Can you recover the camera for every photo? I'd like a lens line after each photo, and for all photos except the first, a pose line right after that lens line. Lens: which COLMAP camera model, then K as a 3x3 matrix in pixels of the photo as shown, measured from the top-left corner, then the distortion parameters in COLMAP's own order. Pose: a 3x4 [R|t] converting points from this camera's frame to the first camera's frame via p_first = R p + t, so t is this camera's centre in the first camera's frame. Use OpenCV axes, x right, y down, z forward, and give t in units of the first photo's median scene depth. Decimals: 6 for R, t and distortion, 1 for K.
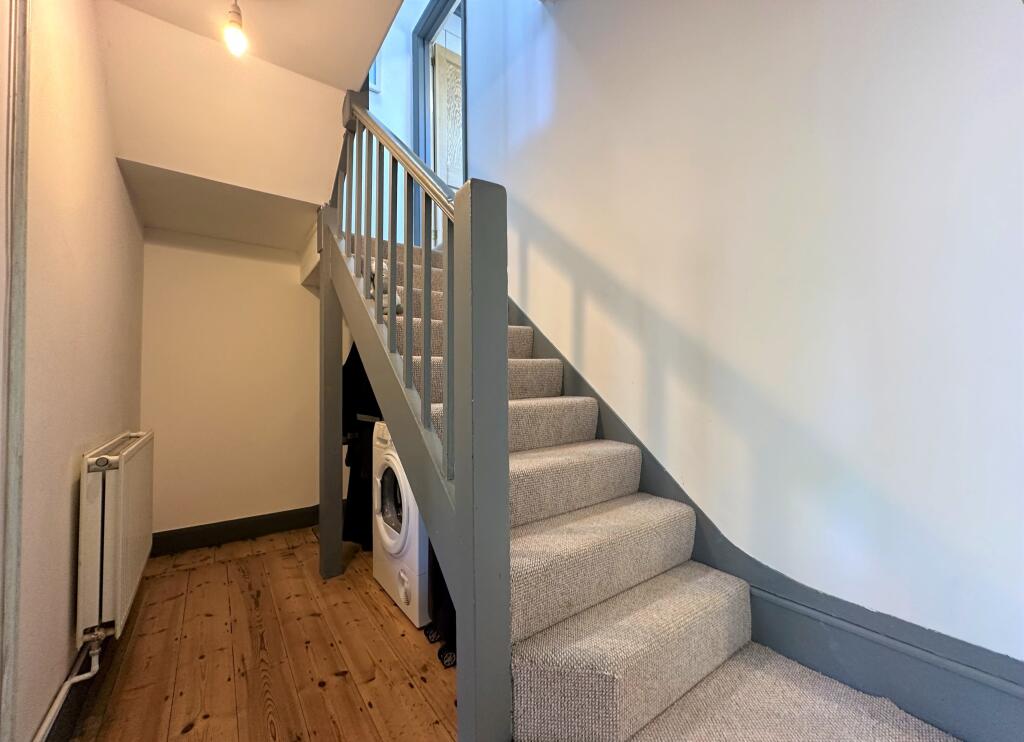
lens RADIAL K [[438.3, 0, 515.0], [0, 438.3, 359.4], [0, 0, 1]] dist [-0.001778, -0.000149]
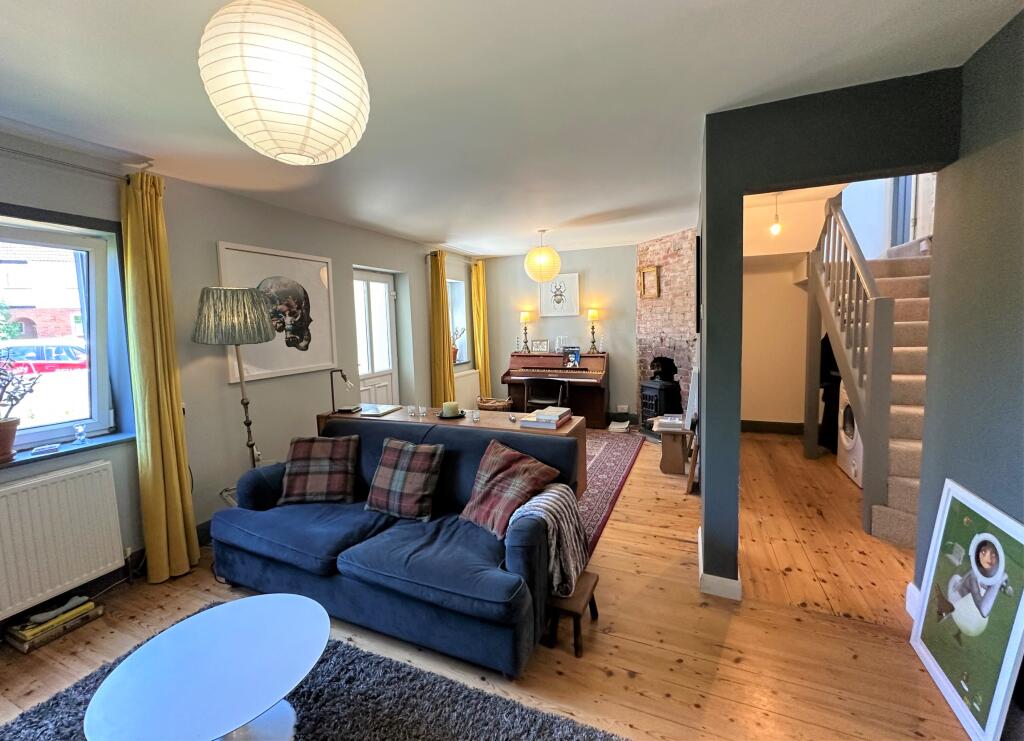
lens RADIAL K [[438.3, 0, 515.0], [0, 438.3, 358.9], [0, 0, 1]] dist [-0.001778, -0.000149]
pose [[0.548471, 0.071093, -0.833142, 0.423816], [0.054188, 0.991263, 0.120259, -0.217636], [0.834412, -0.111105, 0.539827, -1.036223]]
